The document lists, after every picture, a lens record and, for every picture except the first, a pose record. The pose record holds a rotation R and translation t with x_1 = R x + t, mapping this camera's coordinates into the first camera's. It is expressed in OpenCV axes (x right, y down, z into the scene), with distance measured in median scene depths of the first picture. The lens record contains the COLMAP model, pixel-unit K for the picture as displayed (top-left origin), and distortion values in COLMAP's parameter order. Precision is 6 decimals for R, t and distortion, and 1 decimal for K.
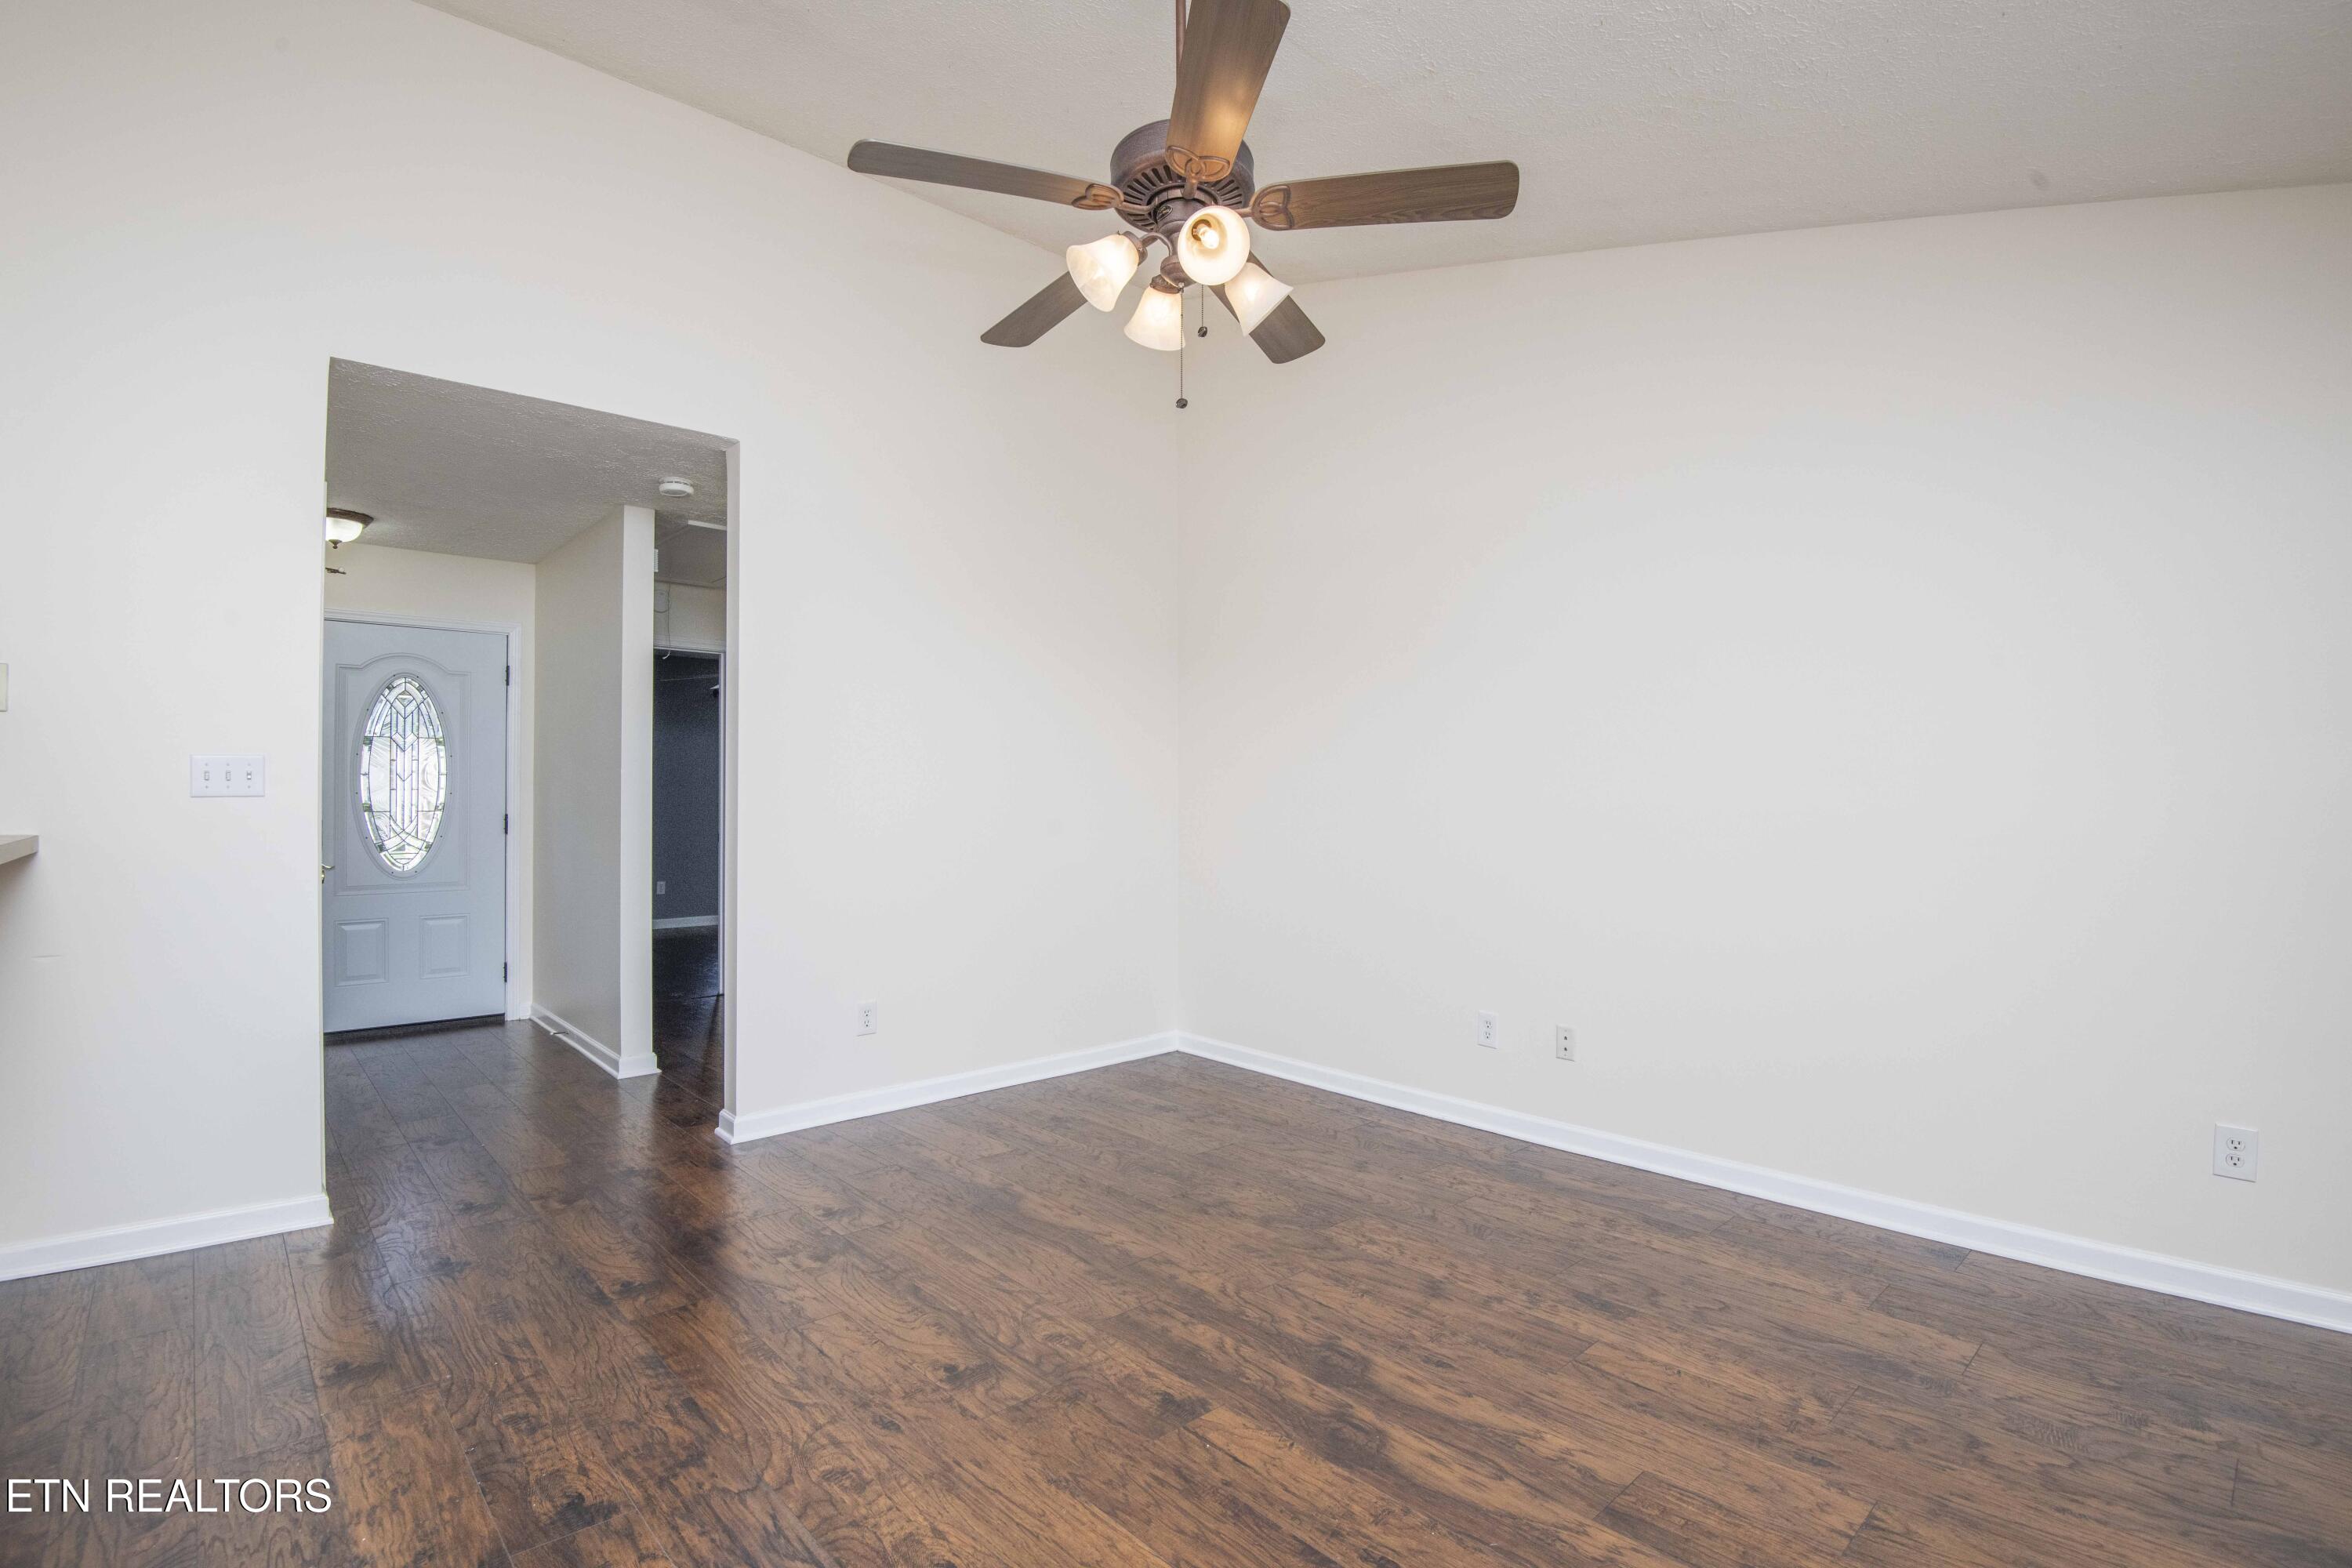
lens RADIAL K [[1096.6, 0, 1192.9], [0, 1096.6, 778.4], [0, 0, 1]] dist [-0.002251, -0.028174]
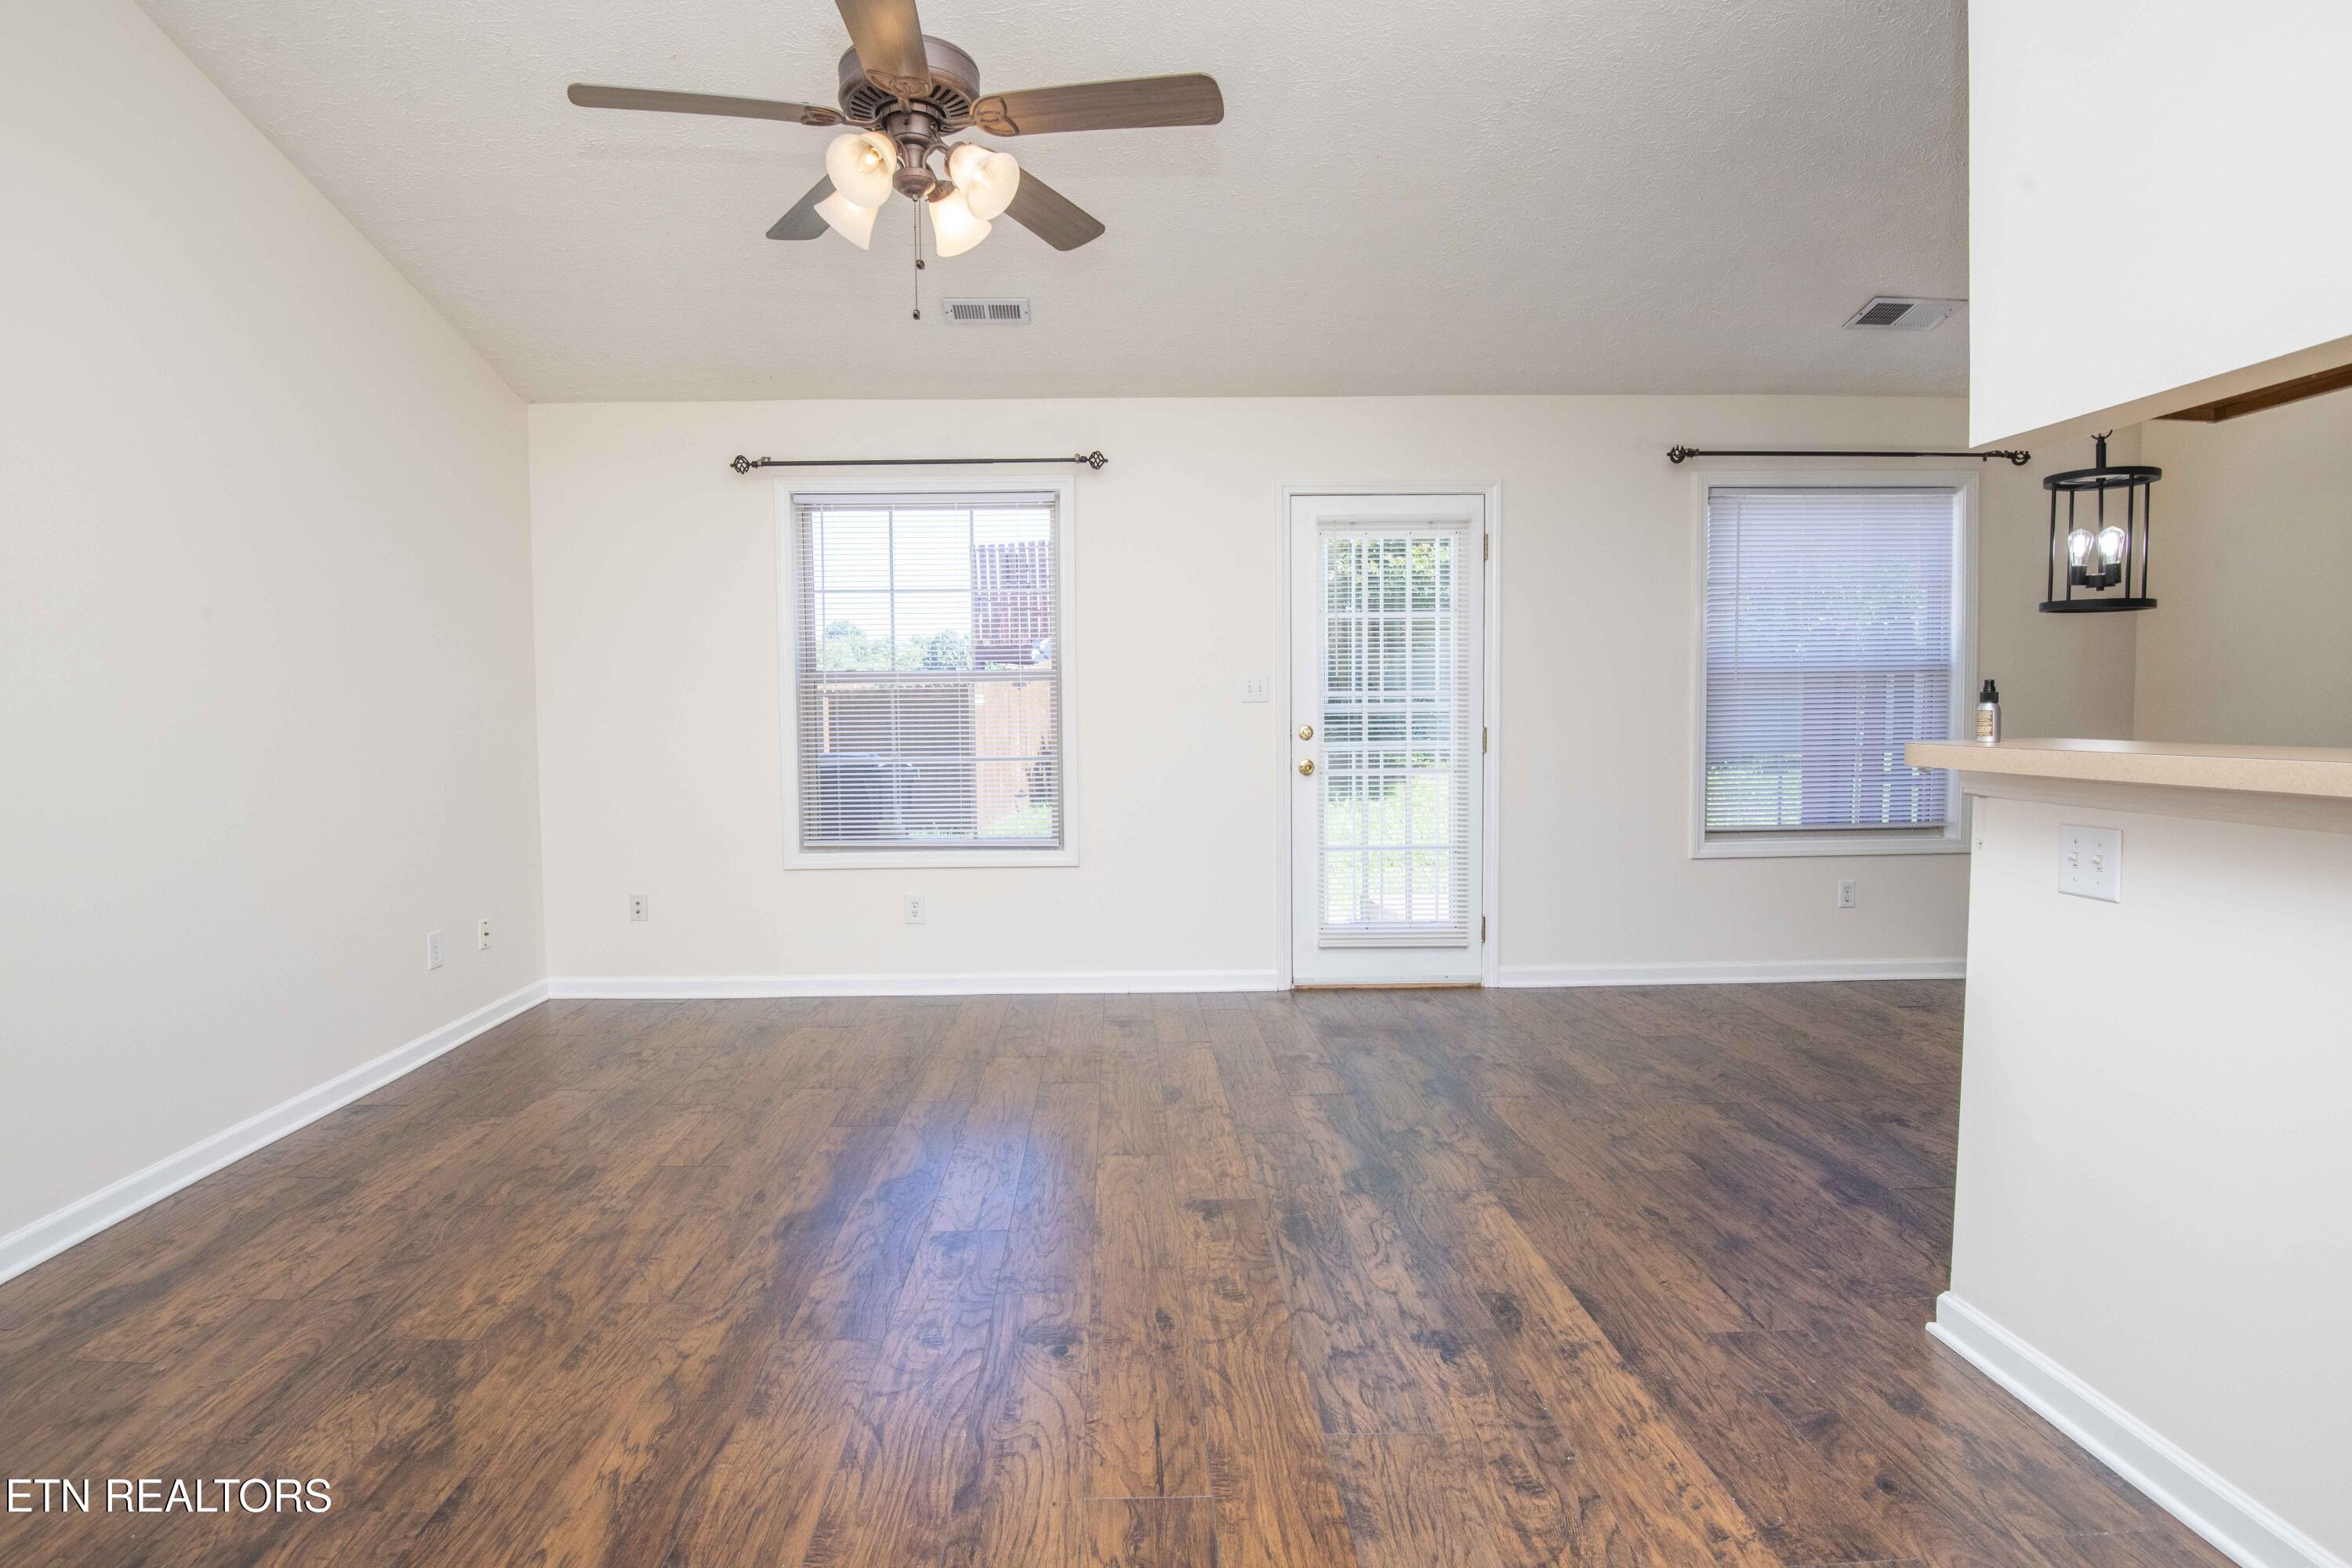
lens RADIAL K [[1111.9, 0, 1129.9], [0, 1111.9, 789.3], [0, 0, 1]] dist [0.002343, -0.027835]
pose [[-0.742616, -0.038055, 0.668636, -0.833265], [-0.000037, 0.998387, 0.056782, 0.037049], [-0.669718, 0.042142, -0.741419, 1.584686]]
